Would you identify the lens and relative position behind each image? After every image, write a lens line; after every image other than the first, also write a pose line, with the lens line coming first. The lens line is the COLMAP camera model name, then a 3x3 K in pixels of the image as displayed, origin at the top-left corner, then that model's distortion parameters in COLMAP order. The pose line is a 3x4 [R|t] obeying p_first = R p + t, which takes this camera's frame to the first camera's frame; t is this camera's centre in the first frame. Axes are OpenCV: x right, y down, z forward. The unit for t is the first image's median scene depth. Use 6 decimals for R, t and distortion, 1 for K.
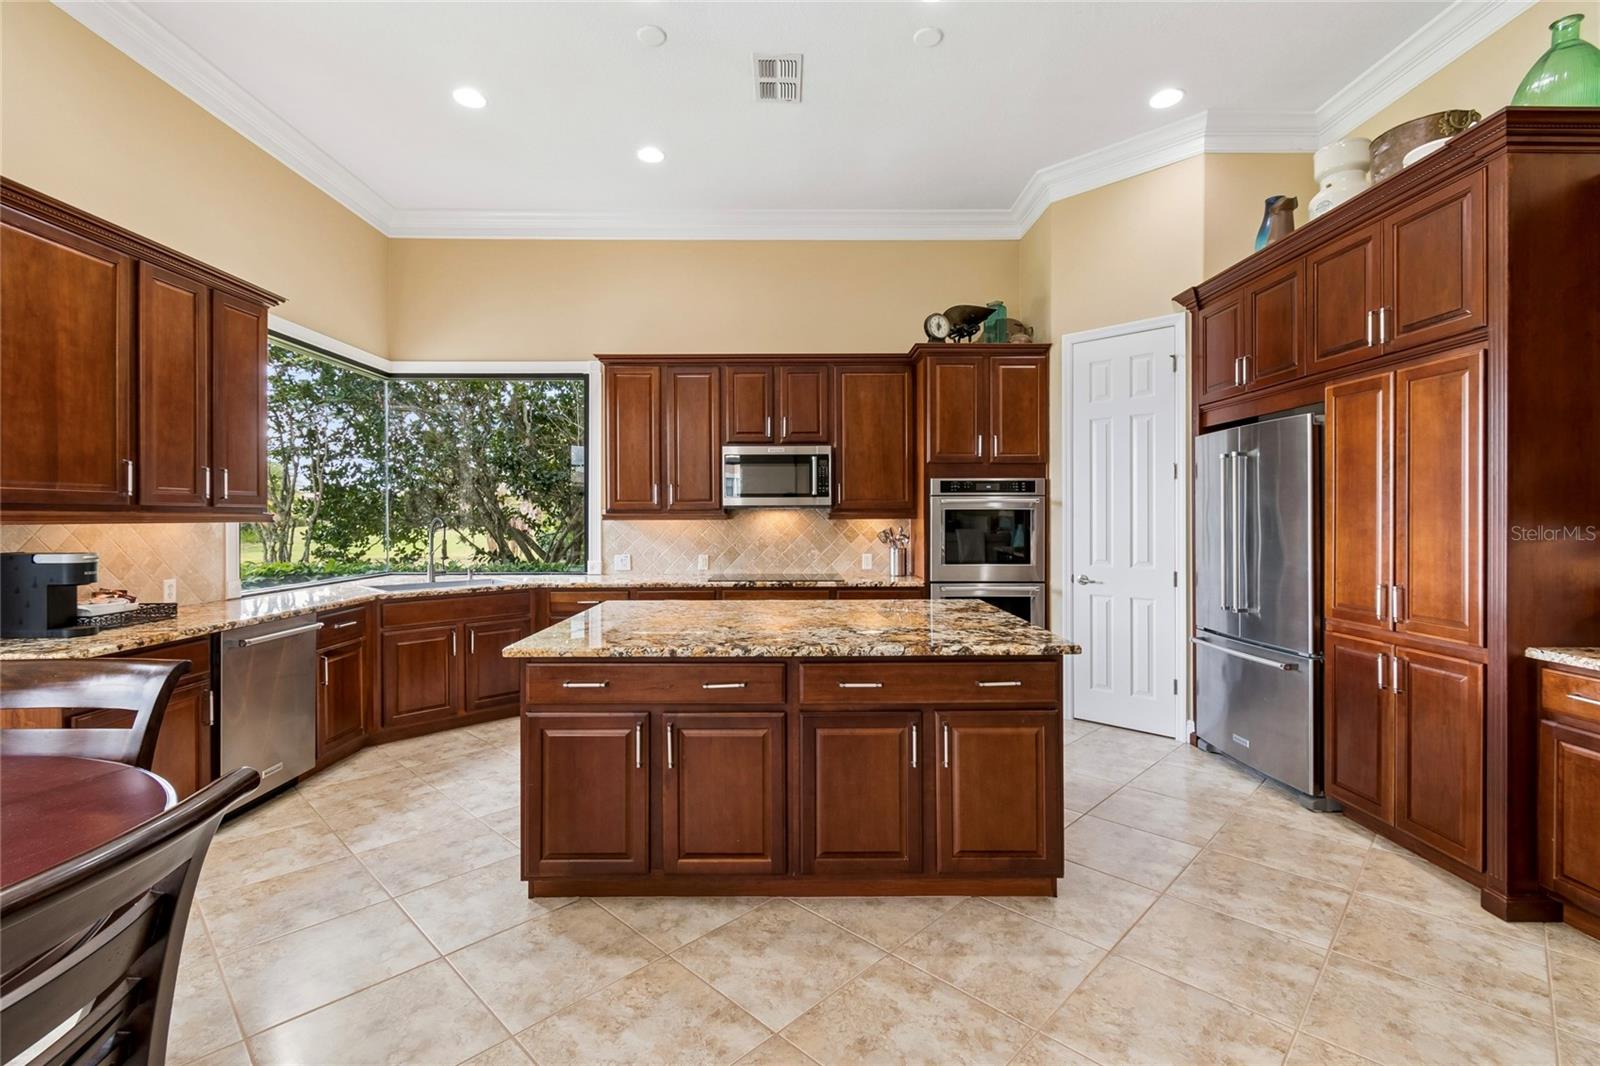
lens RADIAL K [[724.5, 0, 799.9], [0, 724.5, 518.9], [0, 0, 1]] dist [-0.001161, -0.000203]
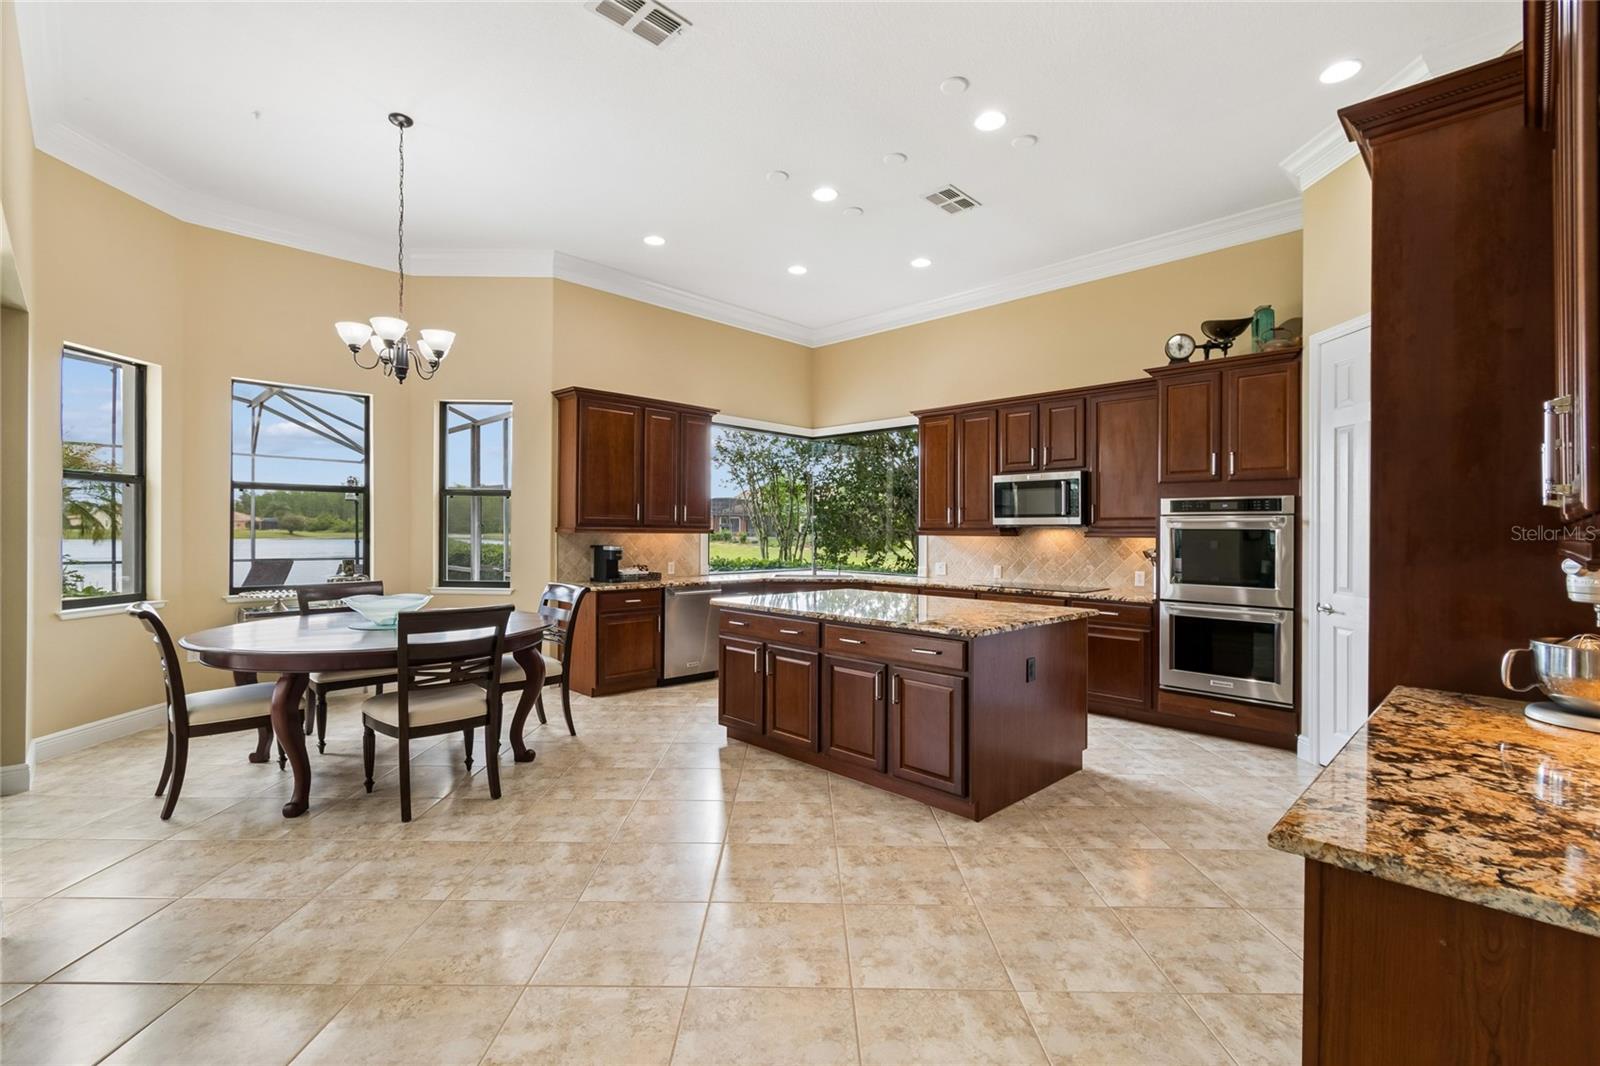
lens RADIAL K [[724.5, 0, 792.7], [0, 724.5, 532.9], [0, 0, 1]] dist [-0.001161, -0.000203]
pose [[0.688334, 0.009619, -0.725330, 0.562879], [-0.012804, 0.999917, 0.001109, -0.001510], [0.725281, 0.008524, 0.688400, -0.083297]]
